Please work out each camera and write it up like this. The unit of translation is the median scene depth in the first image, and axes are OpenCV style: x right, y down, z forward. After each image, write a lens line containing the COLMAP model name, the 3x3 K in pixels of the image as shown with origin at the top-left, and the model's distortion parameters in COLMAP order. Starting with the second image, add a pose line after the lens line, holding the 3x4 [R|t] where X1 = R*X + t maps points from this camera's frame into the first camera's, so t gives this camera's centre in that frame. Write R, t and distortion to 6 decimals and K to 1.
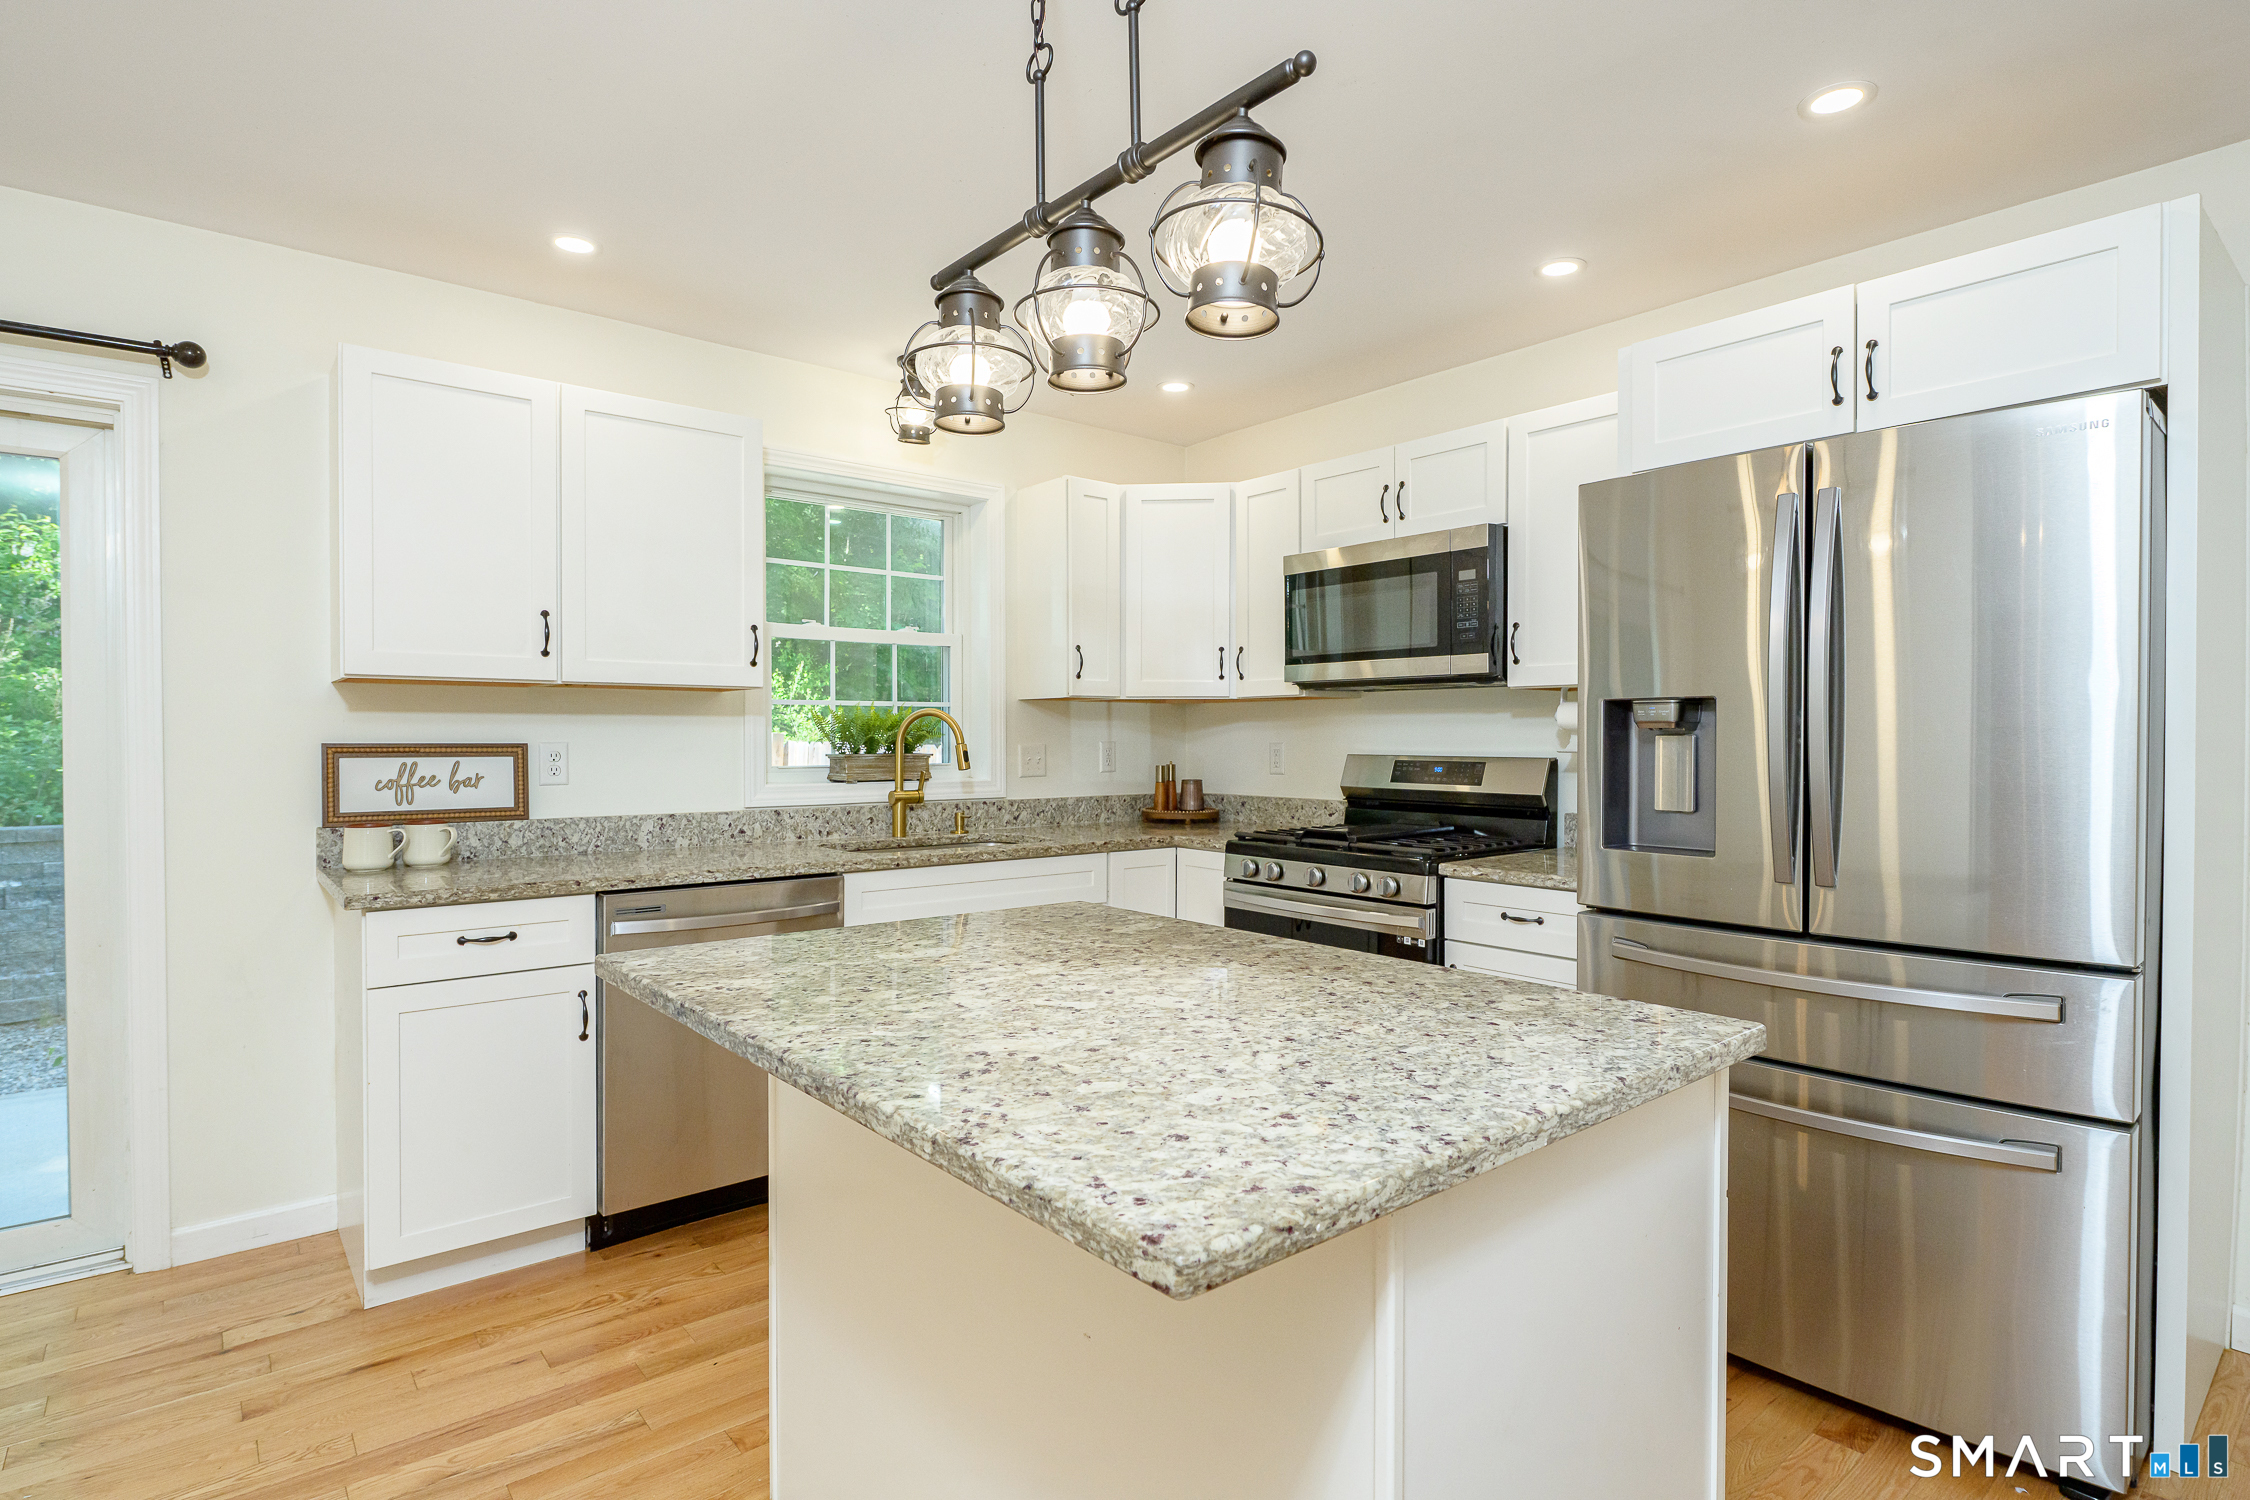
lens RADIAL K [[1132.0, 0, 1125.6], [0, 1132.0, 752.4], [0, 0, 1]] dist [-0.005535, -0.000803]
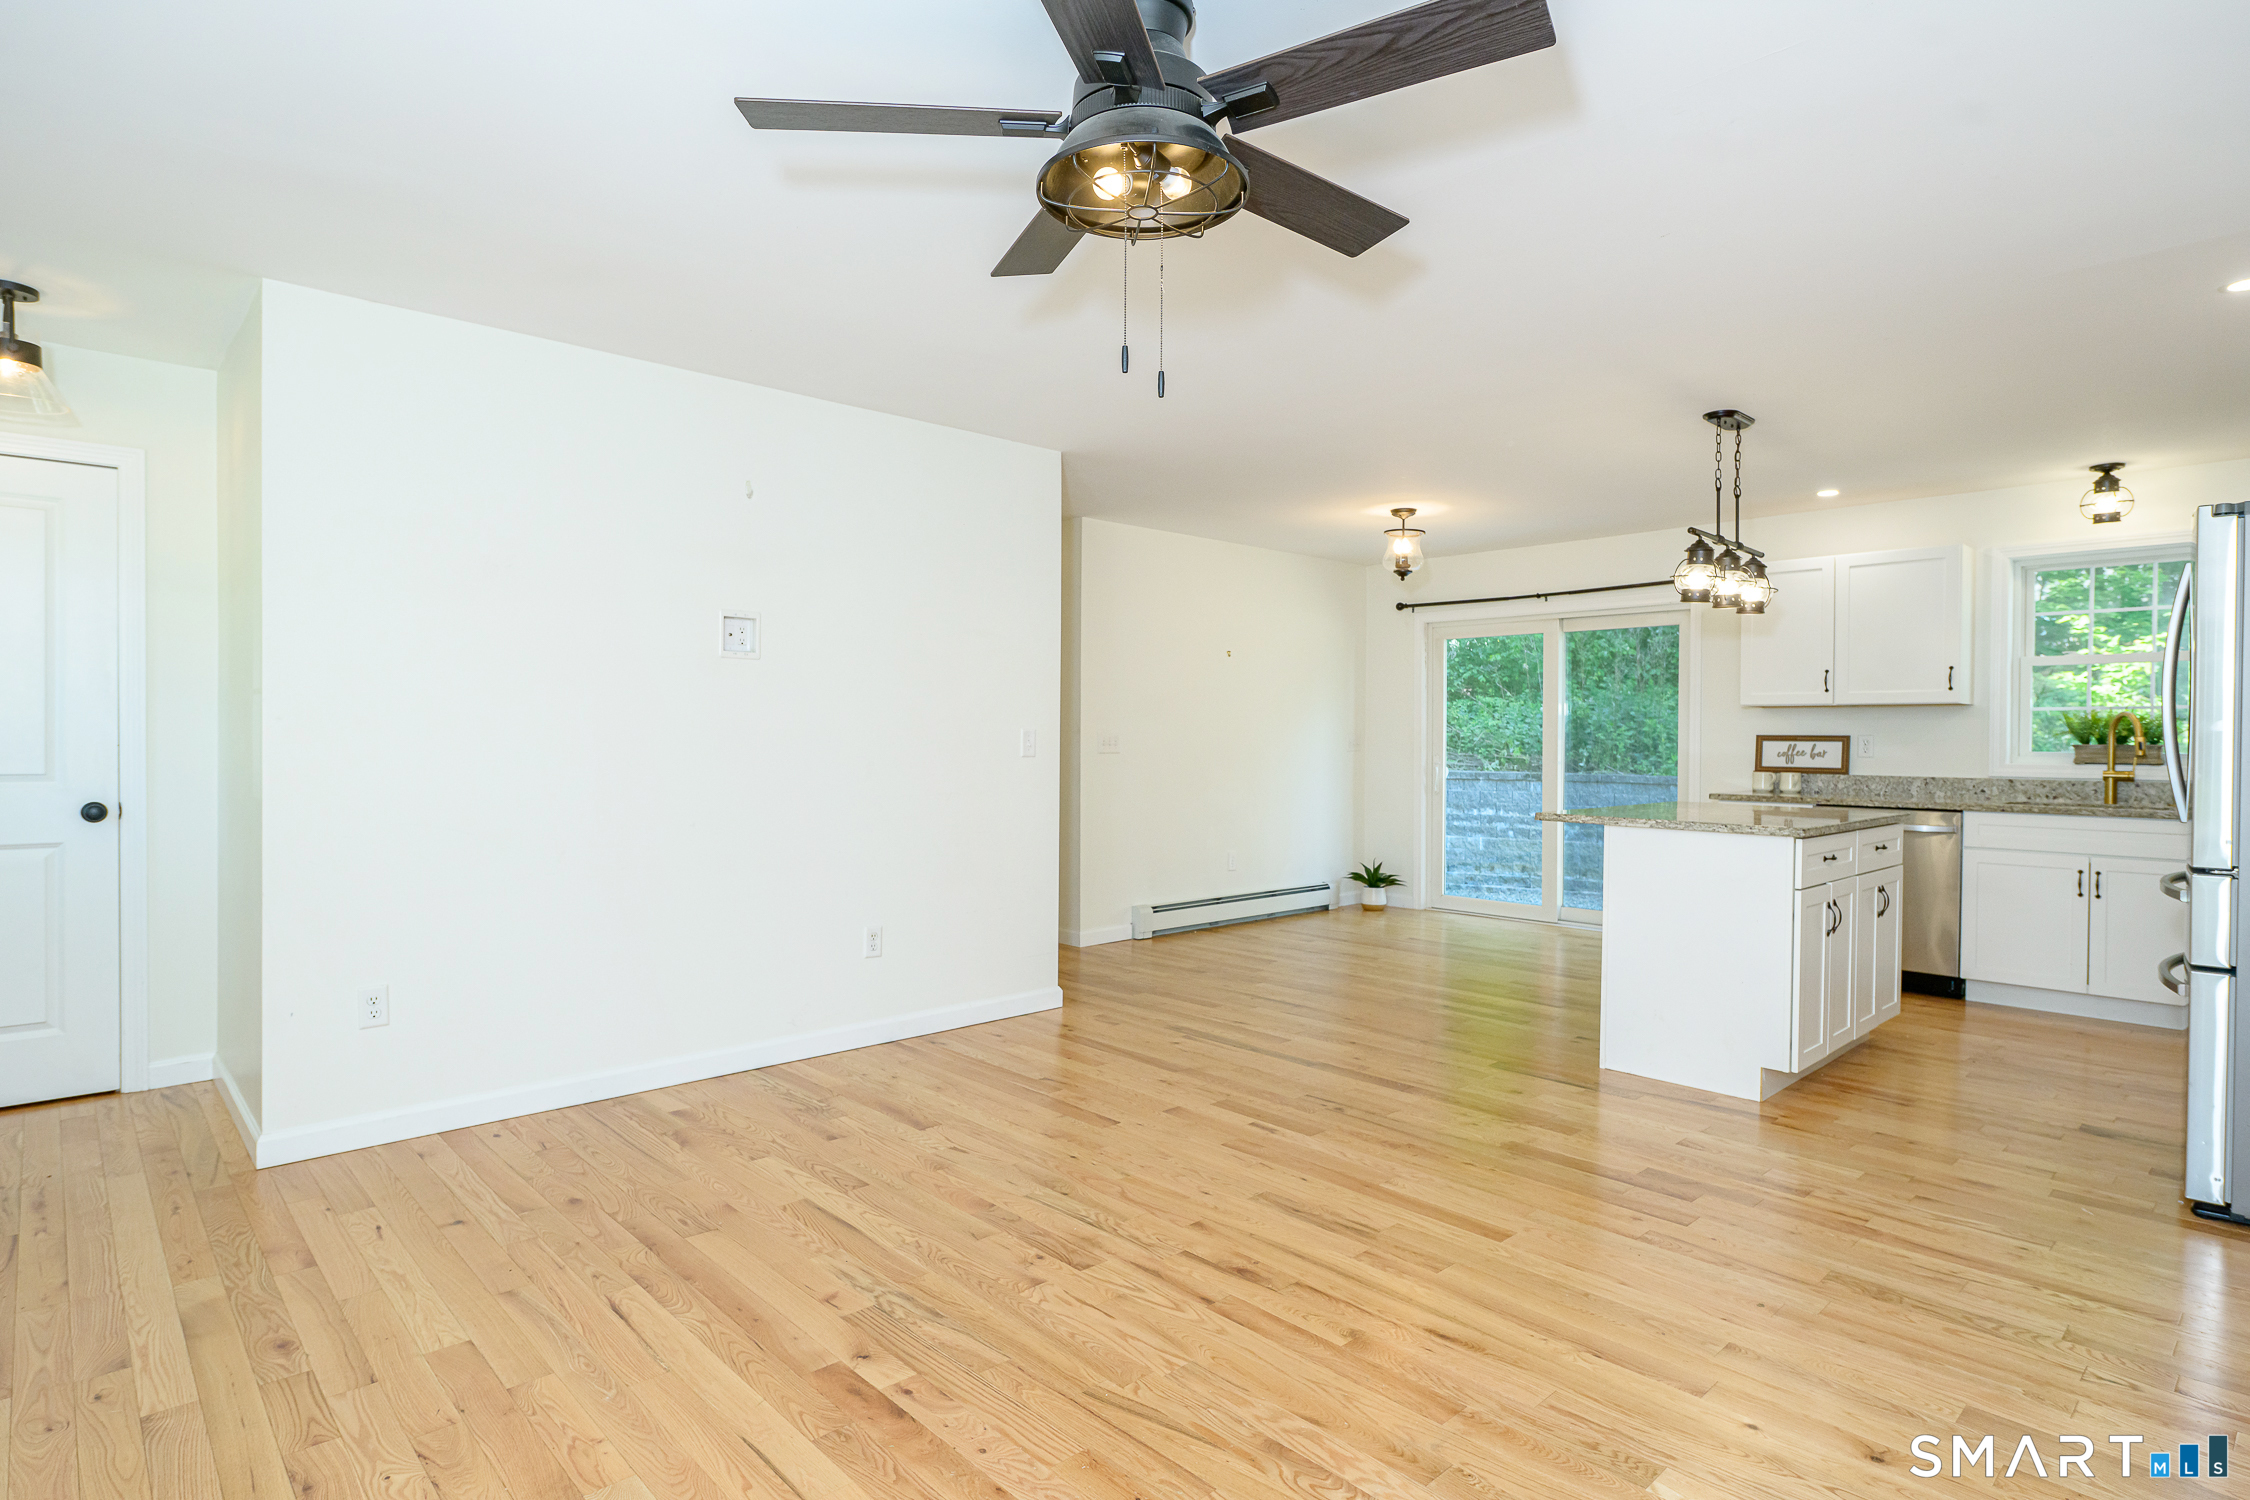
lens RADIAL K [[1176.3, 0, 1128.5], [0, 1176.3, 751.8], [0, 0, 1]] dist [-0.003003, -0.000853]
pose [[0.058247, 0.012373, -0.998226, 1.512408], [-0.020150, 0.999734, 0.011216, 0.023889], [0.998099, 0.019461, 0.058481, -0.375887]]
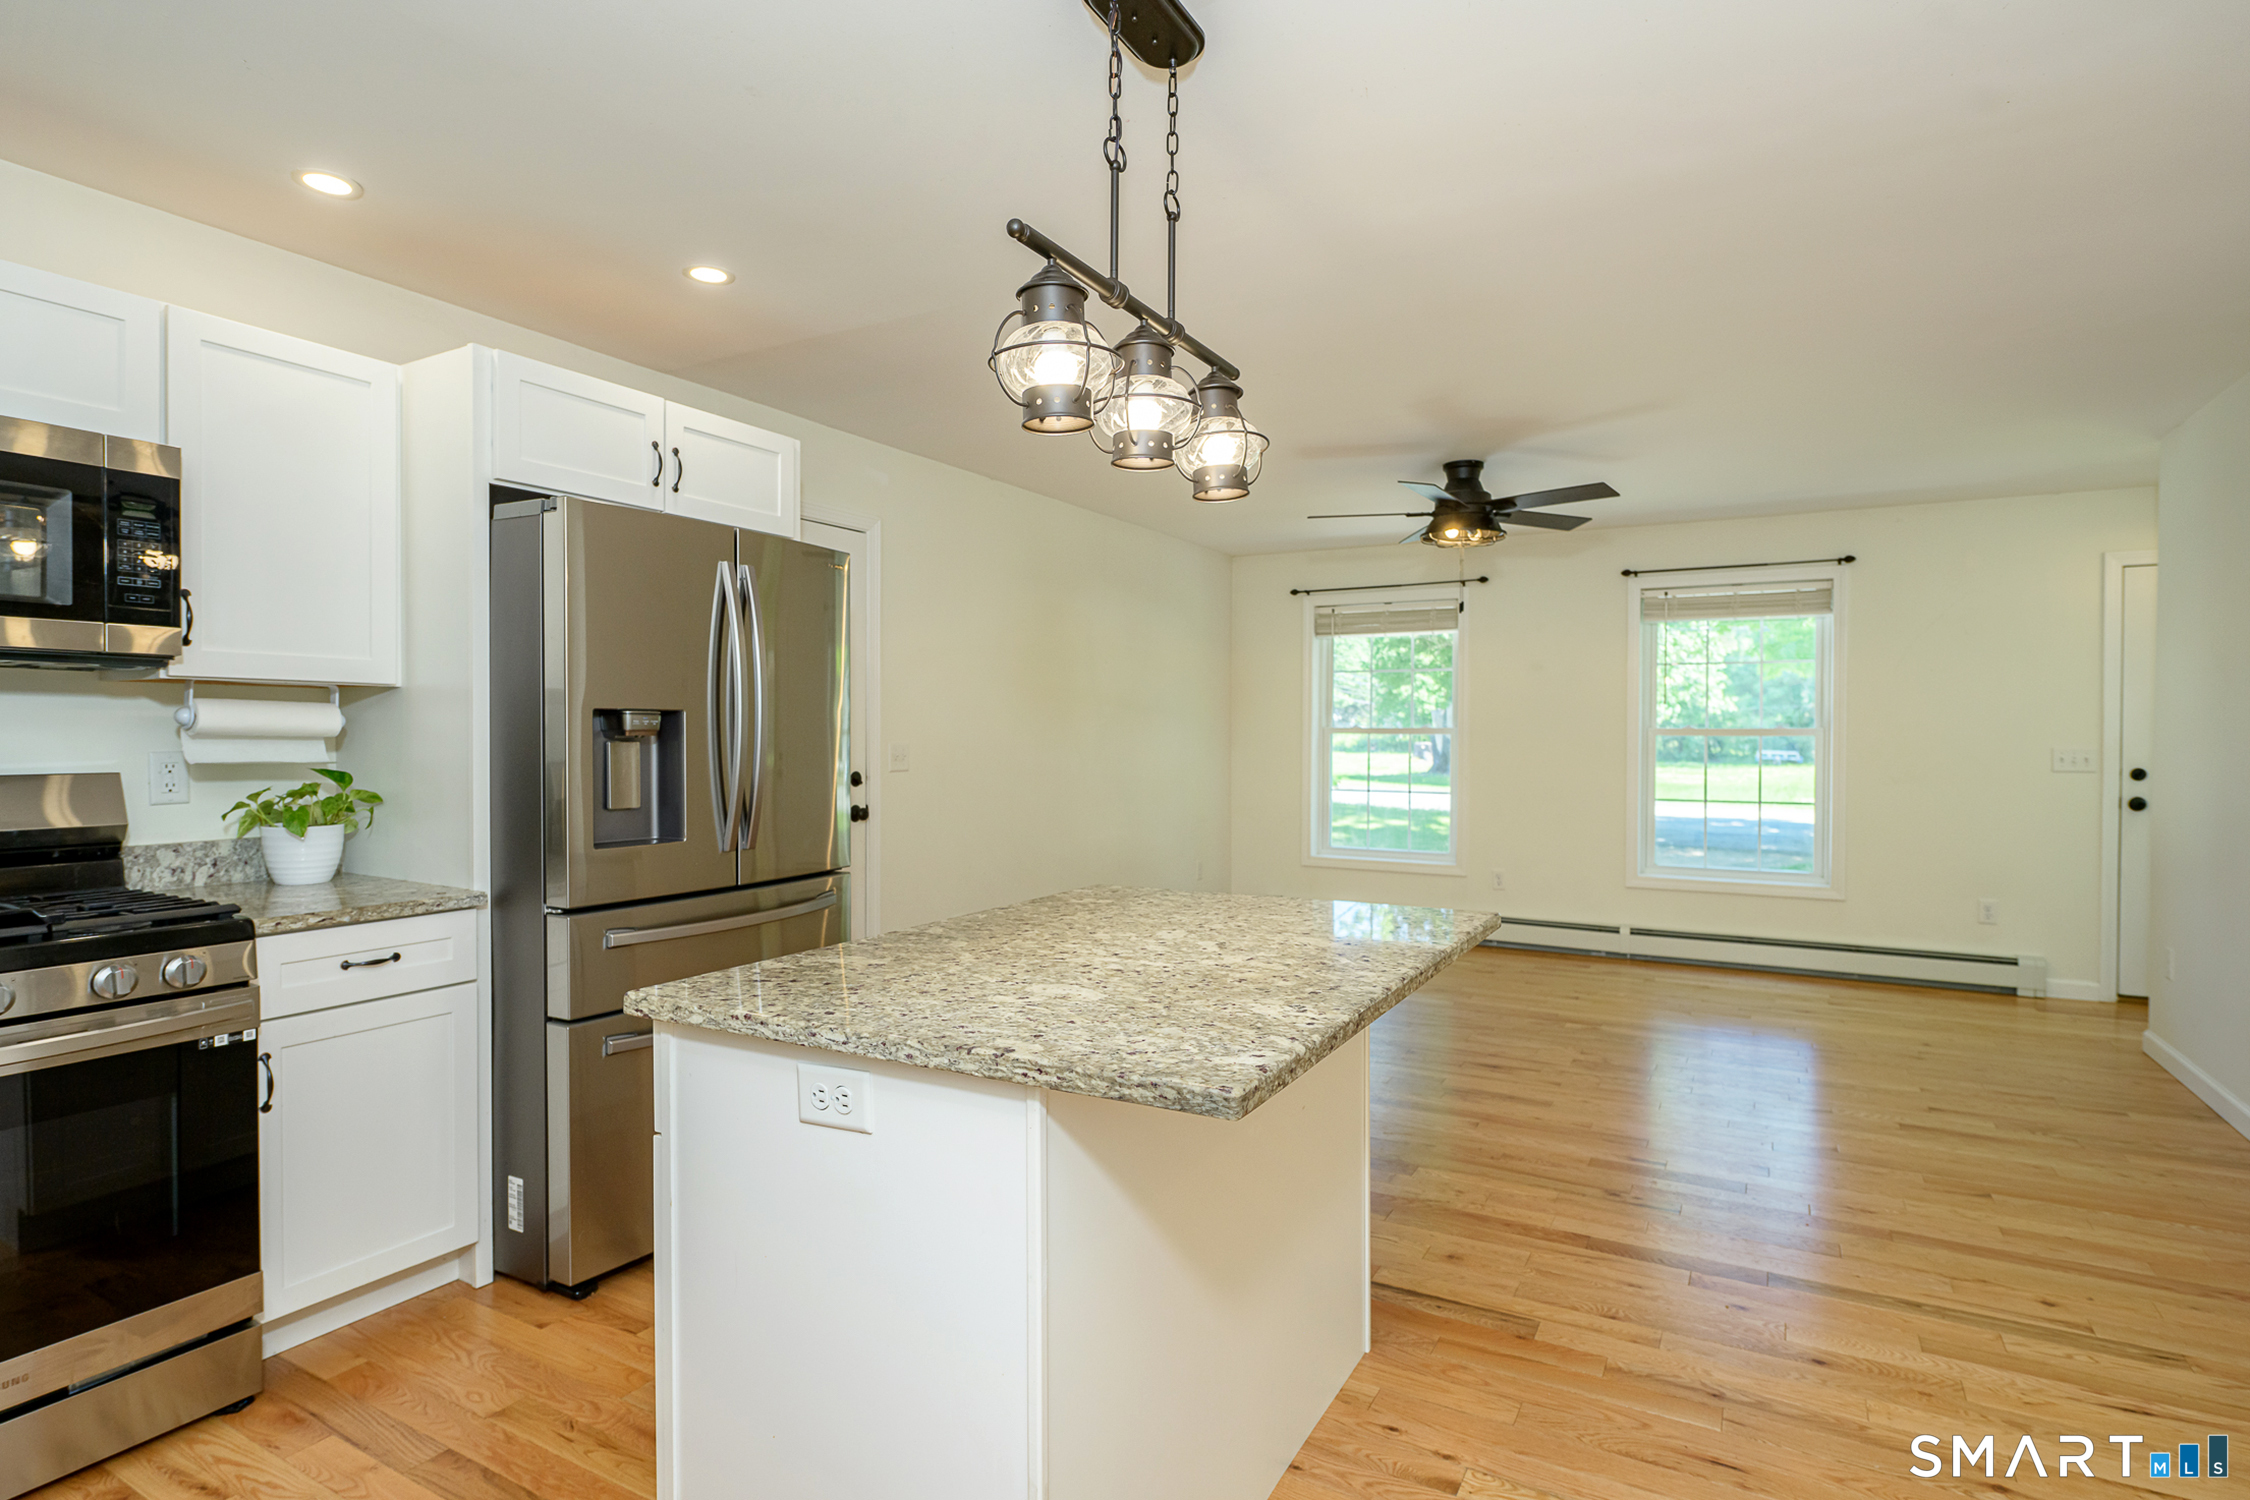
lens RADIAL K [[1151.3, 0, 1122.0], [0, 1151.3, 750.4], [0, 0, 1]] dist [-0.002316, -0.002099]
pose [[-0.353120, -0.015253, 0.935454, -0.632021], [0.011799, 0.999715, 0.020755, -0.020313], [-0.935504, 0.018367, -0.352840, 0.762432]]
